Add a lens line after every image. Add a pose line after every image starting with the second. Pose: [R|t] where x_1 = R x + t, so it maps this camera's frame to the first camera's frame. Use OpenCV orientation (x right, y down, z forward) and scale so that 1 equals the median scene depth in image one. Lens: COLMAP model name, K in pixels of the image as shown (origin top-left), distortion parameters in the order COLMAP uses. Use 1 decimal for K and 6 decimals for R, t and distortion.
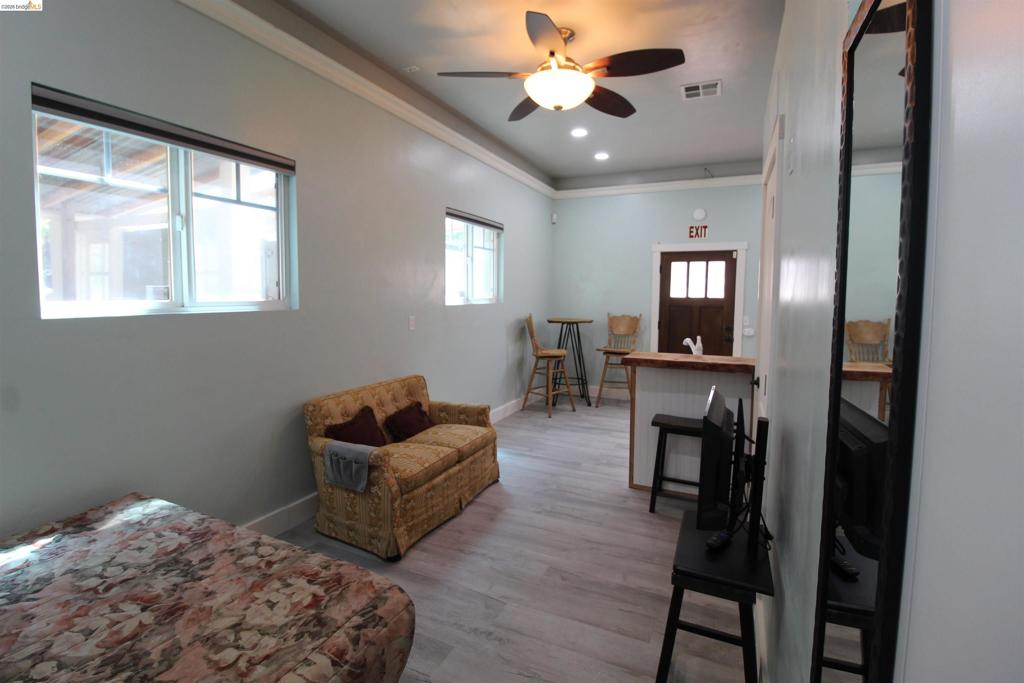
lens RADIAL K [[479.0, 0, 508.9], [0, 479.0, 324.3], [0, 0, 1]] dist [0.000313, 0.000296]
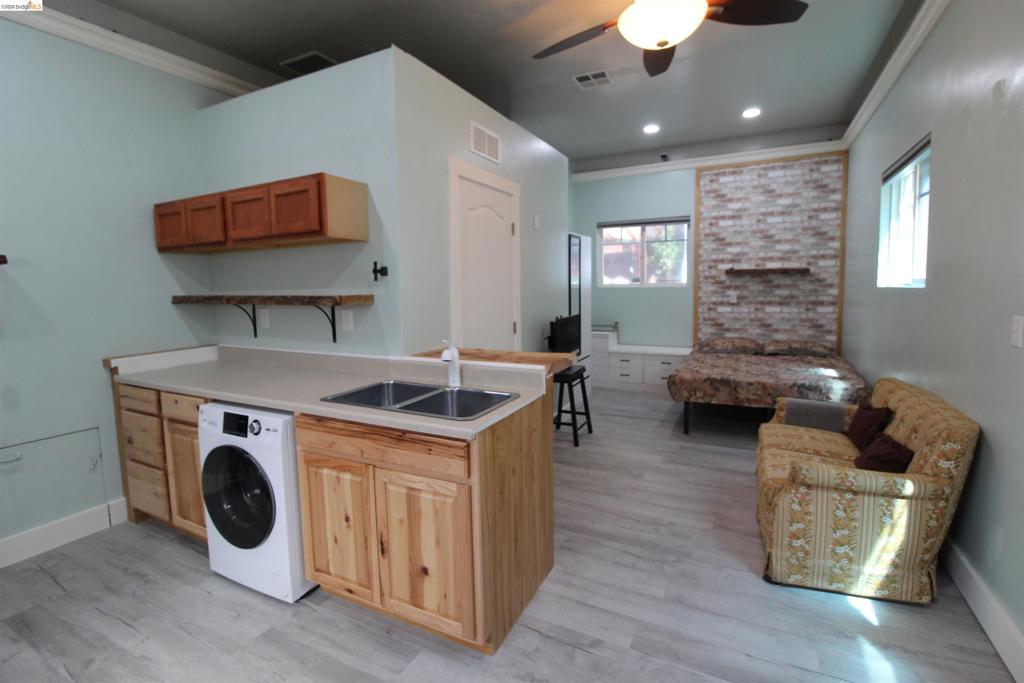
lens RADIAL K [[479.0, 0, 508.9], [0, 479.0, 324.3], [0, 0, 1]] dist [0.000313, 0.000296]
pose [[-0.999344, -0.007994, 0.035324, 0.175555], [-0.002211, 0.986983, 0.160812, -0.055795], [-0.036150, 0.160628, -0.986353, 0.964245]]
